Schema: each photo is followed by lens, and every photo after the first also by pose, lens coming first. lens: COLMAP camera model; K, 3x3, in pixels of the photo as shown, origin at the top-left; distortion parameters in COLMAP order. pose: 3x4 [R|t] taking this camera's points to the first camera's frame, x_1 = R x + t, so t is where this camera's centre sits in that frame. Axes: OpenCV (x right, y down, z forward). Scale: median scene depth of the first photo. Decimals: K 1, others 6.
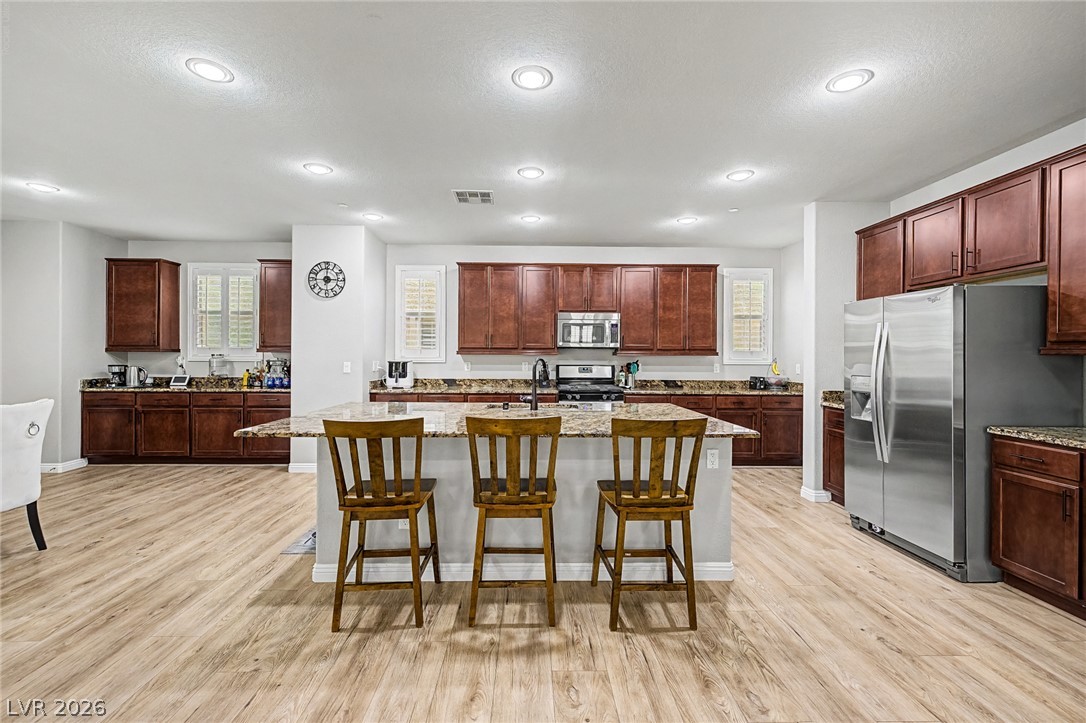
lens RADIAL K [[462.2, 0, 535.5], [0, 462.2, 358.7], [0, 0, 1]] dist [0.006421, -0.000116]
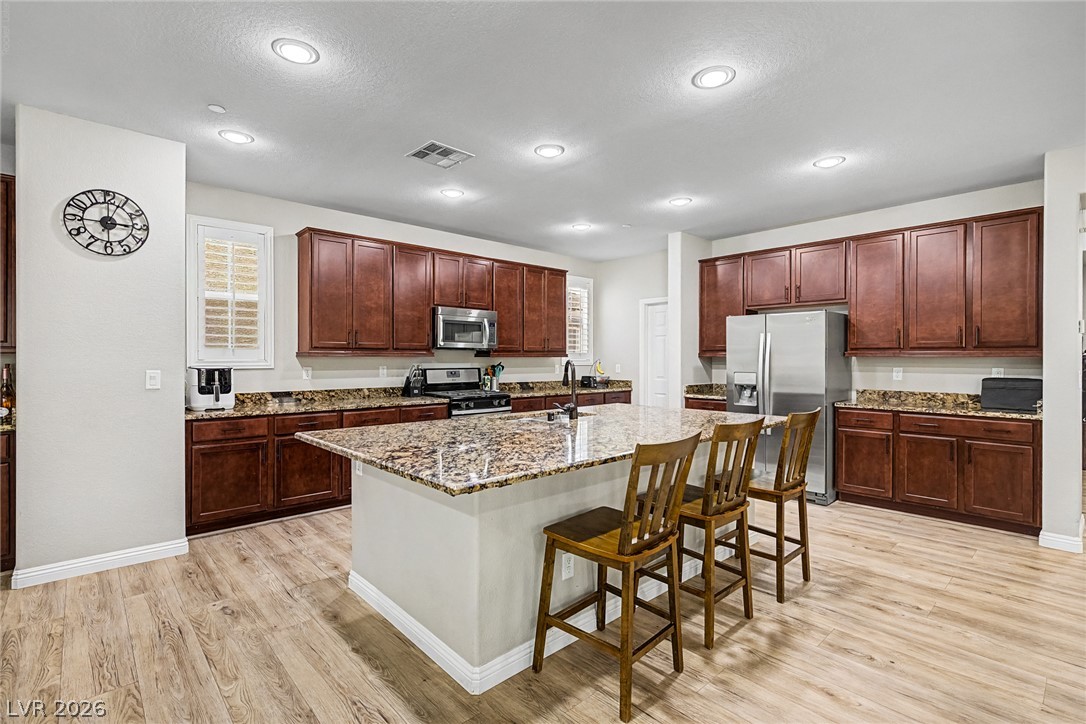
lens RADIAL K [[502.9, 0, 540.4], [0, 502.9, 364.8], [0, 0, 1]] dist [0.001662, 0.000961]
pose [[0.752180, -0.013621, 0.658816, -0.441750], [0.006915, 0.999894, 0.012778, -0.004452], [-0.658921, -0.005055, 0.752195, 0.193529]]
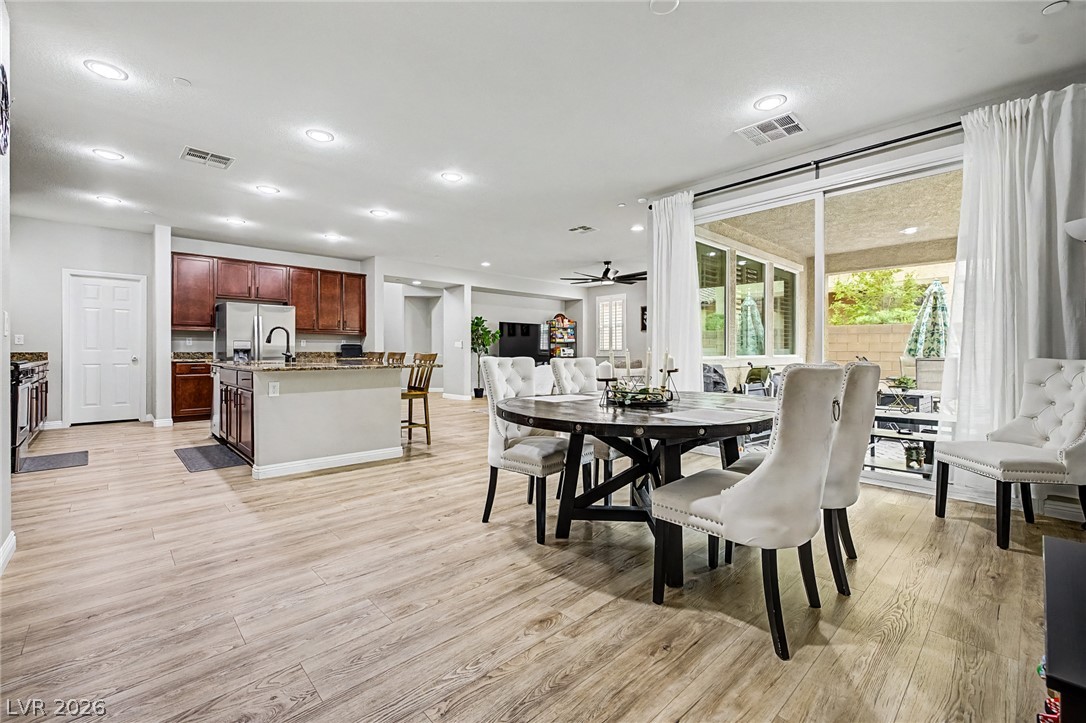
lens RADIAL K [[457.2, 0, 536.3], [0, 457.2, 355.4], [0, 0, 1]] dist [0.006001, -0.000193]
pose [[-0.663281, -0.015090, 0.748218, -1.031779], [-0.005327, 0.999867, 0.015443, 0.039312], [-0.748351, 0.006257, -0.663273, 0.875174]]
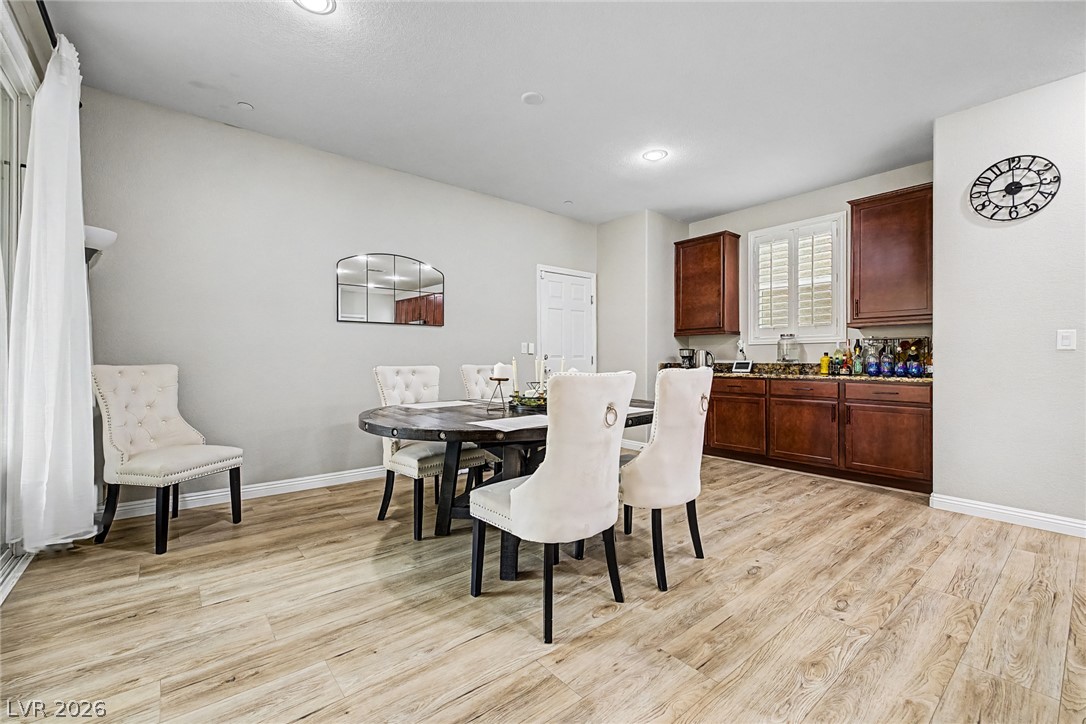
lens RADIAL K [[457.2, 0, 536.3], [0, 457.2, 355.9], [0, 0, 1]] dist [0.006001, -0.000193]
pose [[0.614869, -0.014079, -0.788504, -0.351056], [0.000017, 0.999841, -0.017839, 0.046332], [0.788629, 0.010955, 0.614771, 0.172052]]
